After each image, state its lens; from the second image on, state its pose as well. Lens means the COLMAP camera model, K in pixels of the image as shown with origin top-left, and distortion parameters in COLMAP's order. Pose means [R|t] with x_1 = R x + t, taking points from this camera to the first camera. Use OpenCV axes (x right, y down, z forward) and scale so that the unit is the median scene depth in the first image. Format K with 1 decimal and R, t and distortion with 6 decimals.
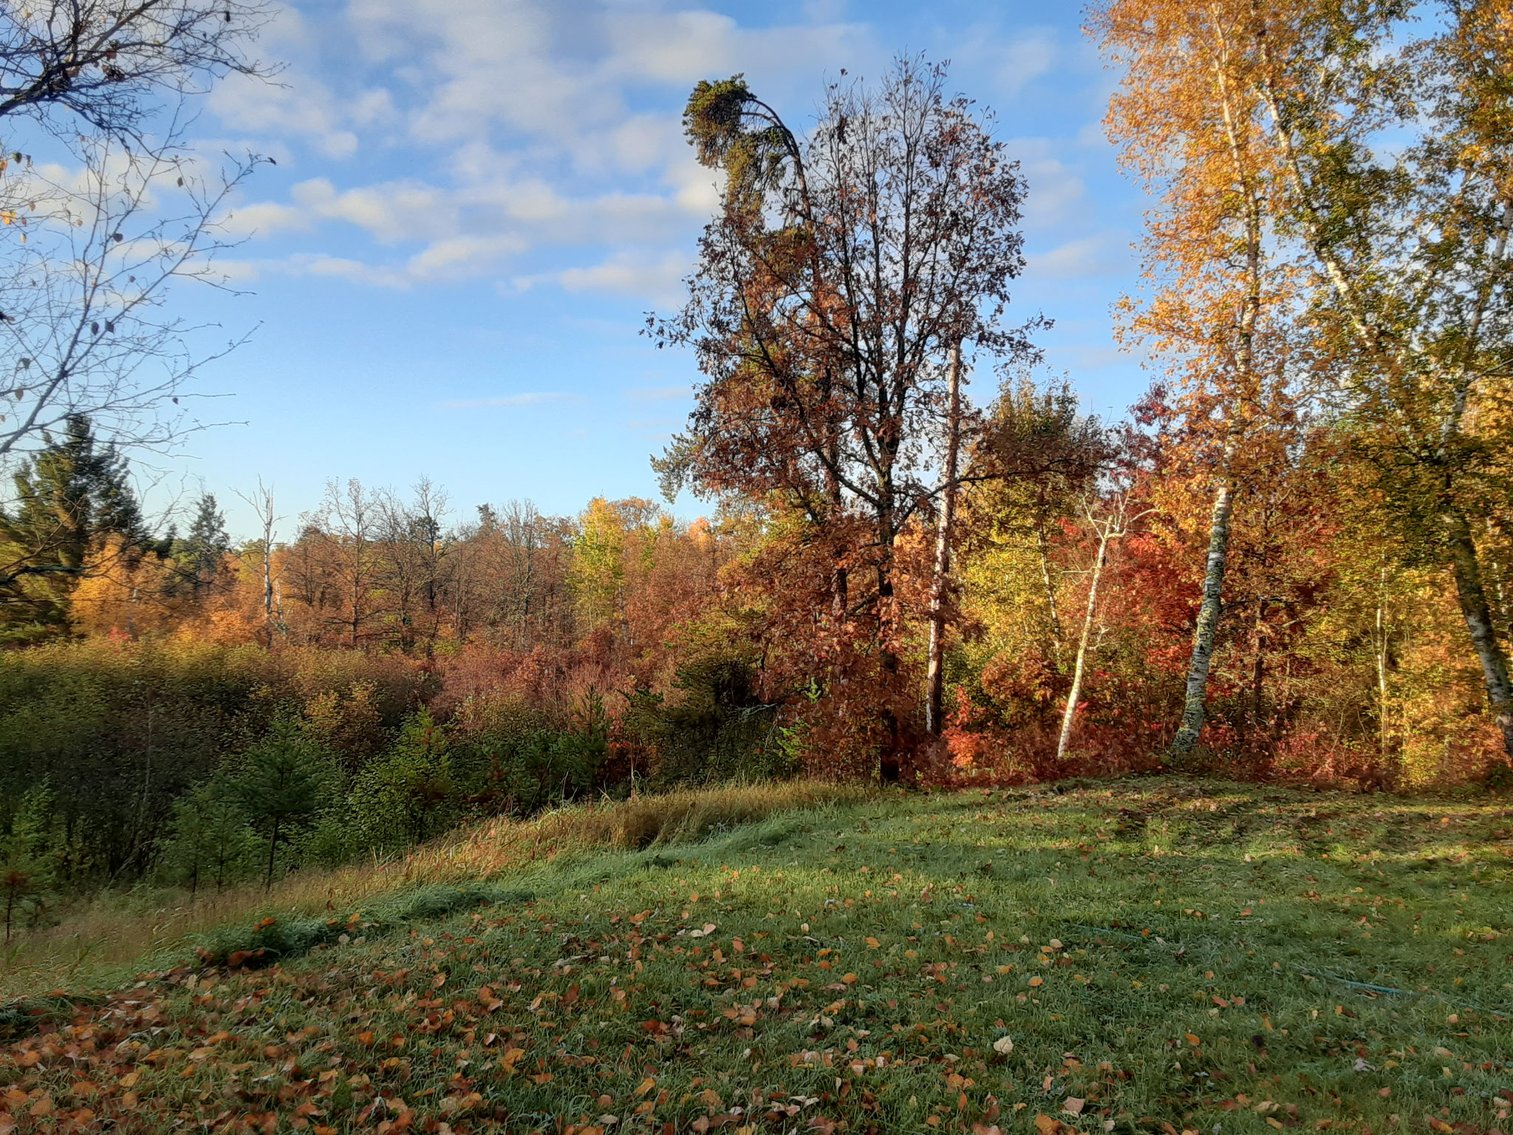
lens RADIAL K [[1237.1, 0, 757.5], [0, 1237.1, 572.9], [0, 0, 1]] dist [0.111997, -0.127864]
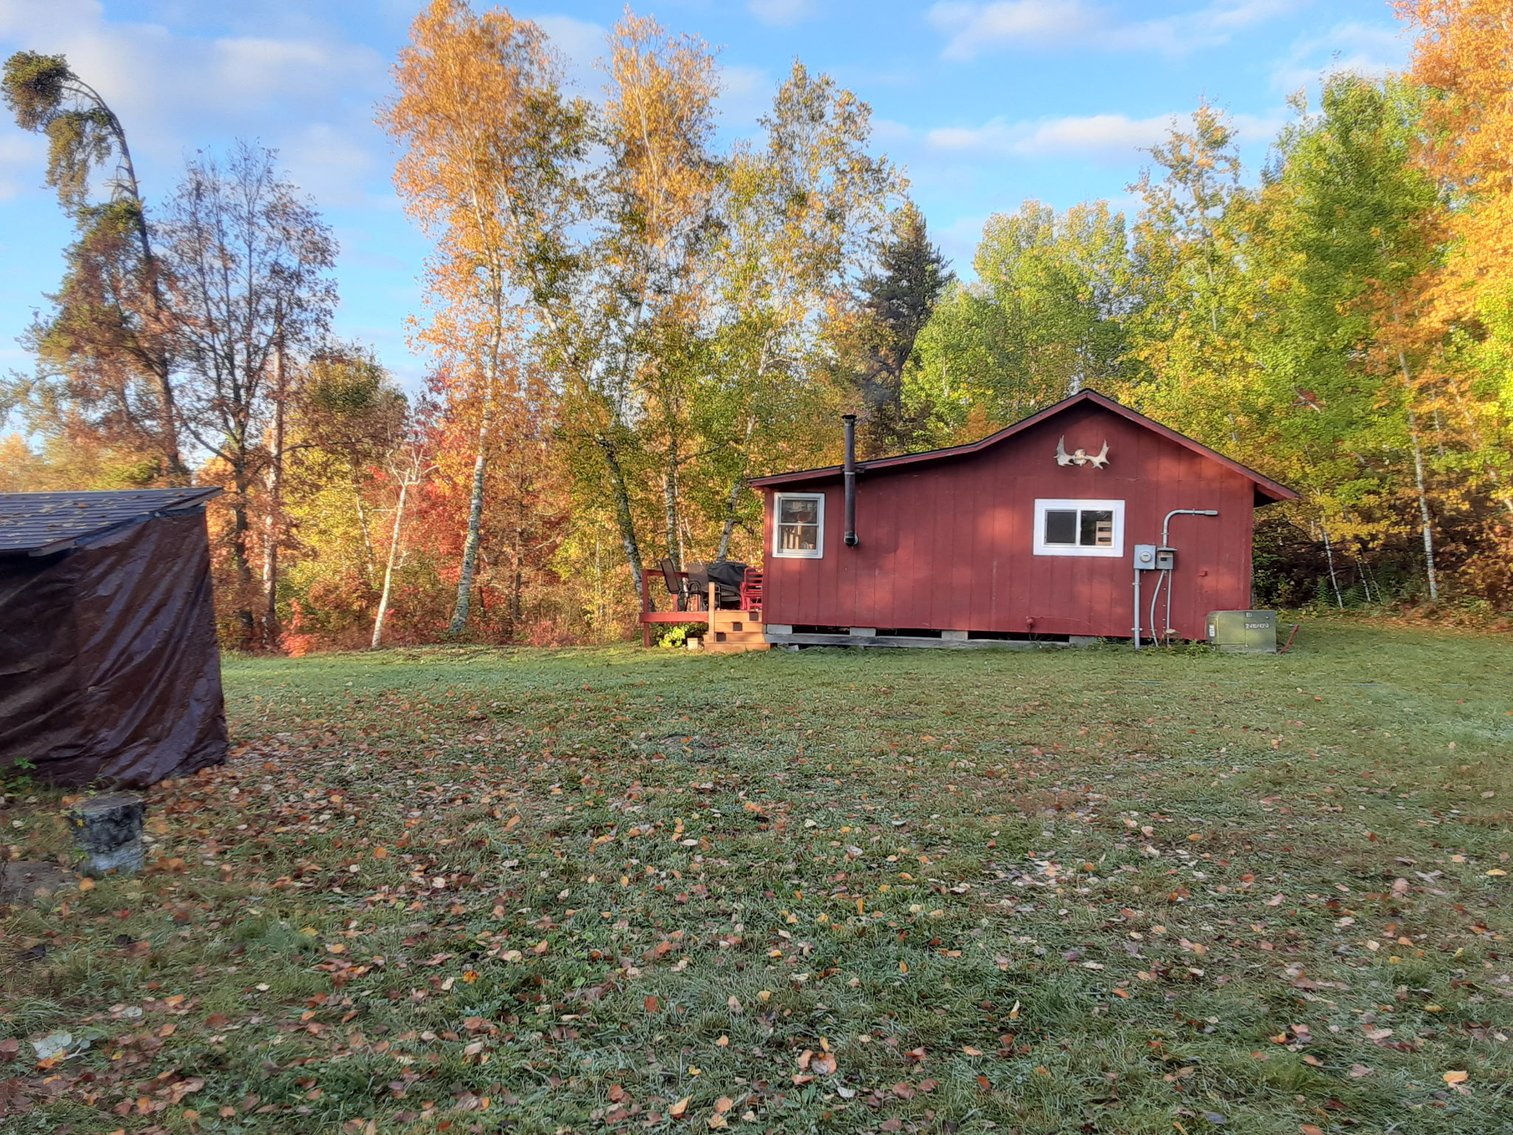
lens RADIAL K [[1237.1, 0, 737.5], [0, 1237.1, 596.7], [0, 0, 1]] dist [0.111997, -0.127864]
pose [[0.867270, -0.032908, 0.496749, -0.093522], [-0.004121, 0.997304, 0.073263, -0.009523], [-0.497820, -0.065586, 0.864797, -0.398409]]
